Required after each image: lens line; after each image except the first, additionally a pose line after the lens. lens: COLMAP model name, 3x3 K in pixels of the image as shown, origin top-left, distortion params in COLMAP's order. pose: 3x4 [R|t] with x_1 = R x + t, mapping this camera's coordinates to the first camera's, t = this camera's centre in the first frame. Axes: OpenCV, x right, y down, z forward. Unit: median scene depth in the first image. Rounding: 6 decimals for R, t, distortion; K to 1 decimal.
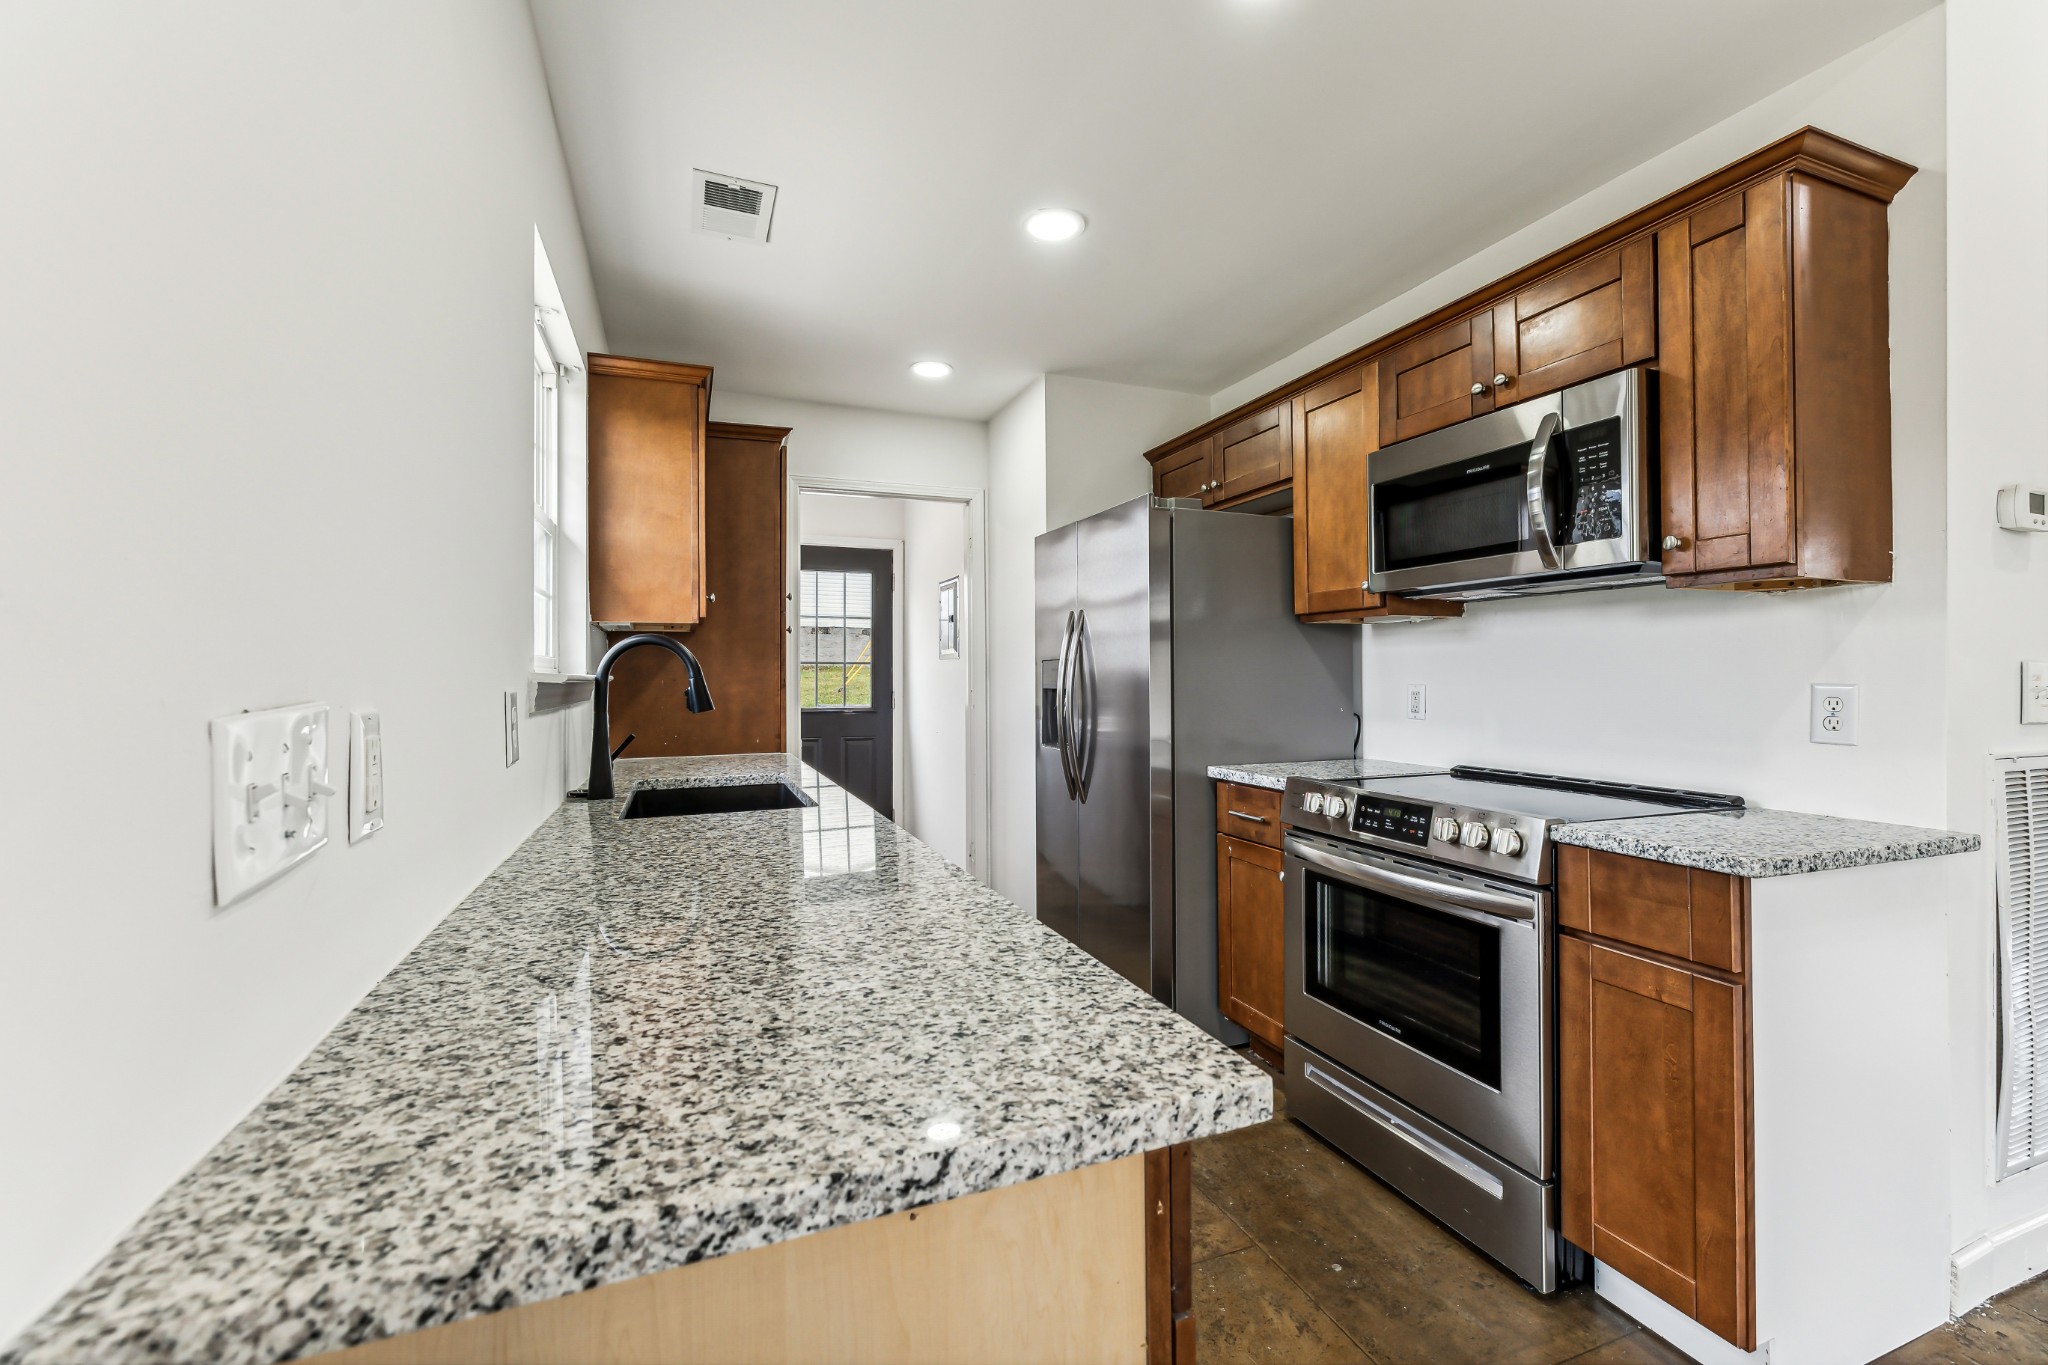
lens RADIAL K [[880.5, 0, 1027.0], [0, 880.5, 669.2], [0, 0, 1]] dist [0.000346, 0.000623]
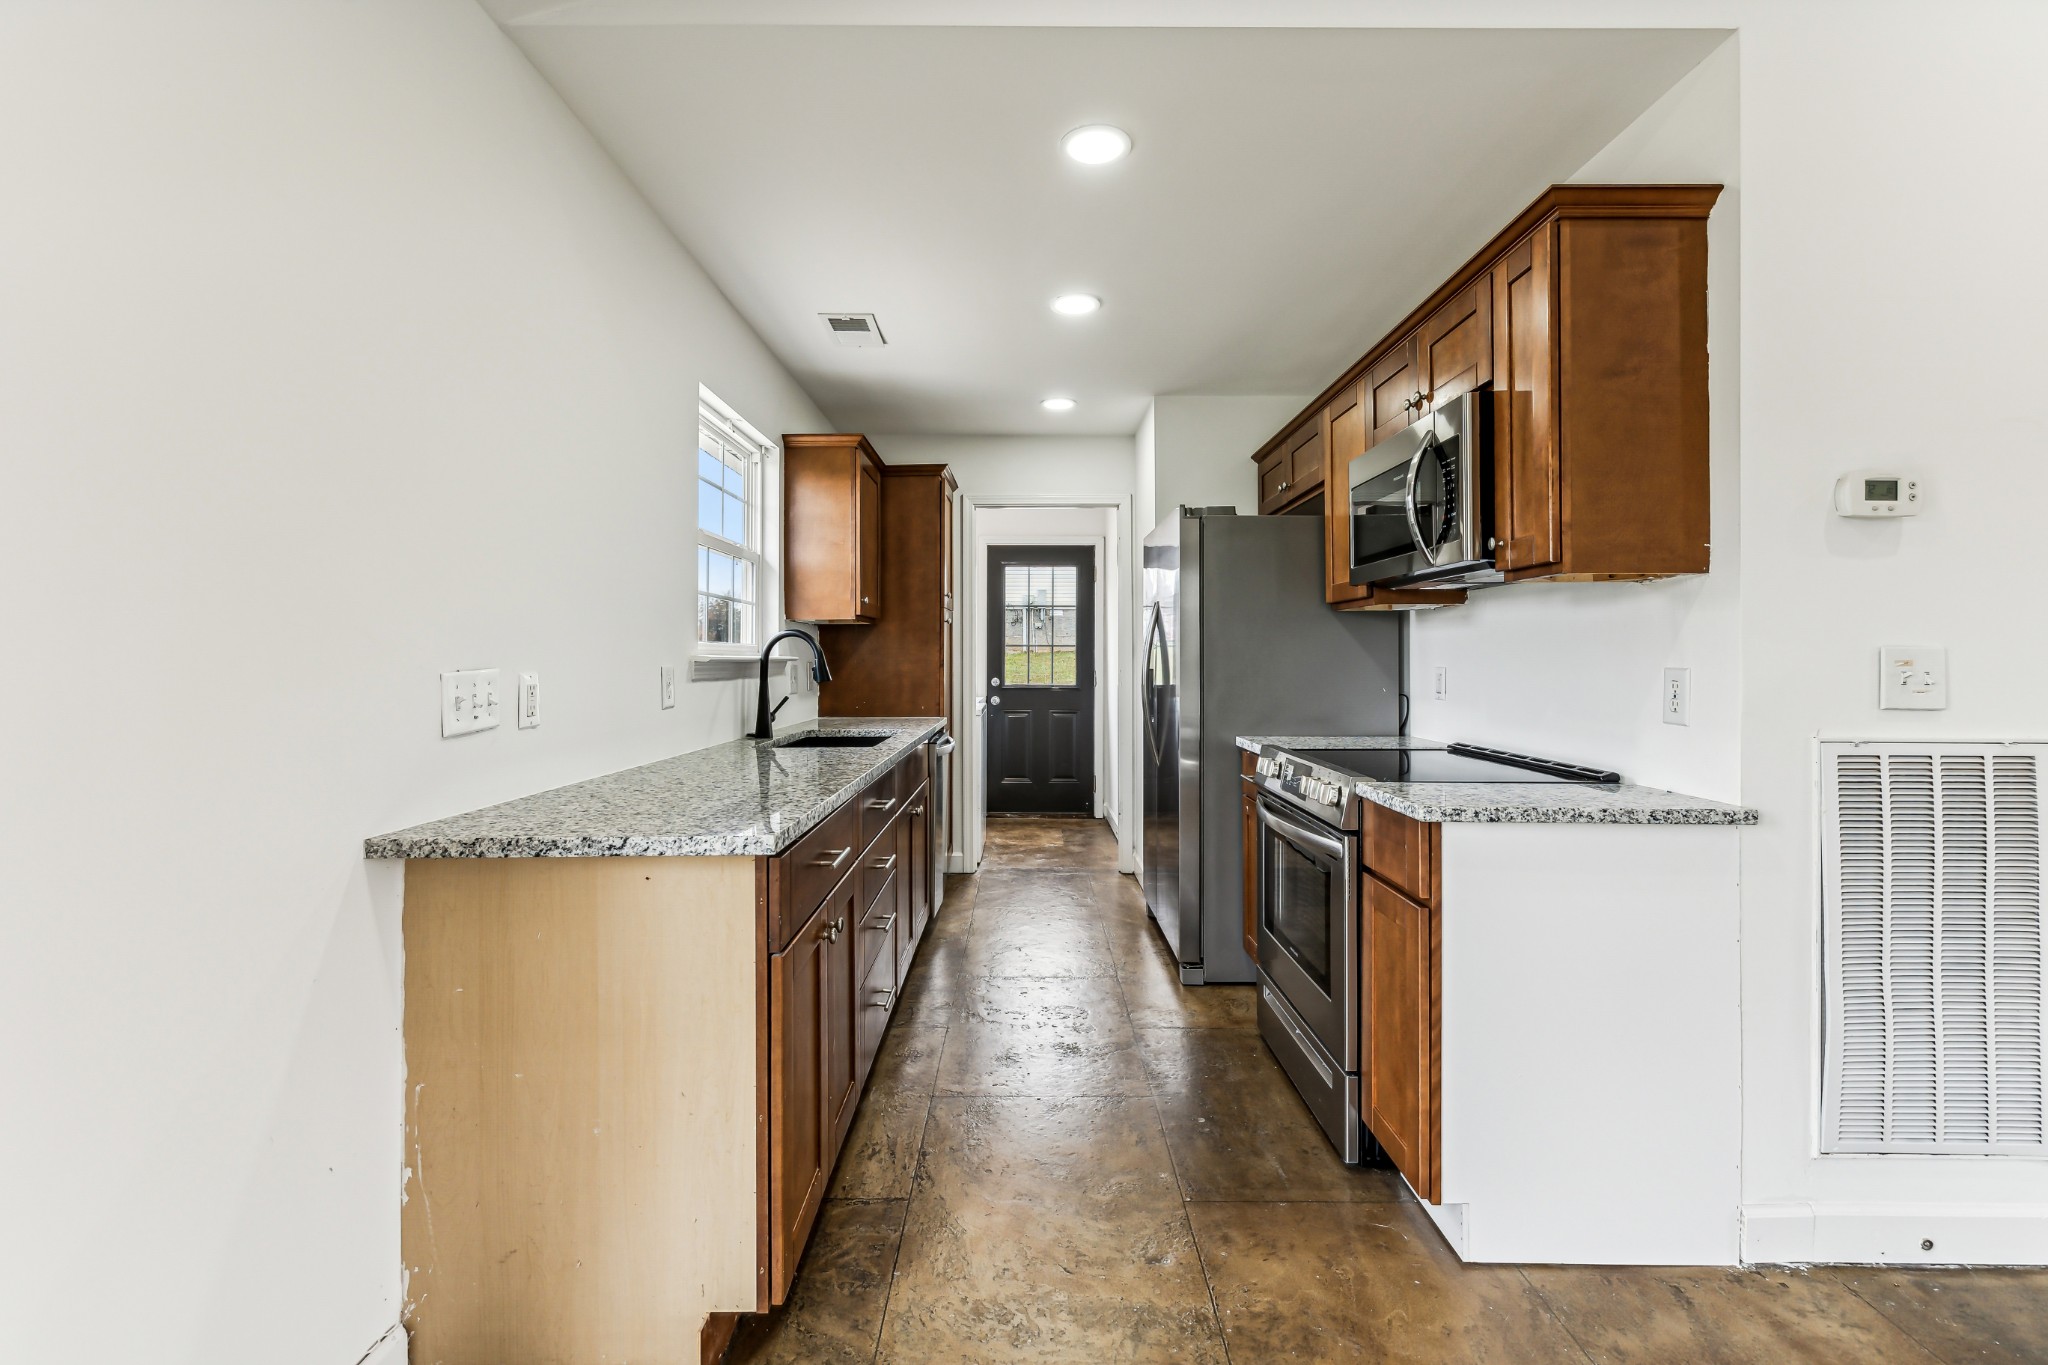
lens RADIAL K [[880.5, 0, 1006.8], [0, 880.5, 652.5], [0, 0, 1]] dist [0.000346, 0.000623]
pose [[0.924864, 0.000891, -0.380297, 0.532604], [0.000365, 0.999995, 0.003229, -0.005846], [0.380298, -0.003125, 0.924859, -0.274782]]
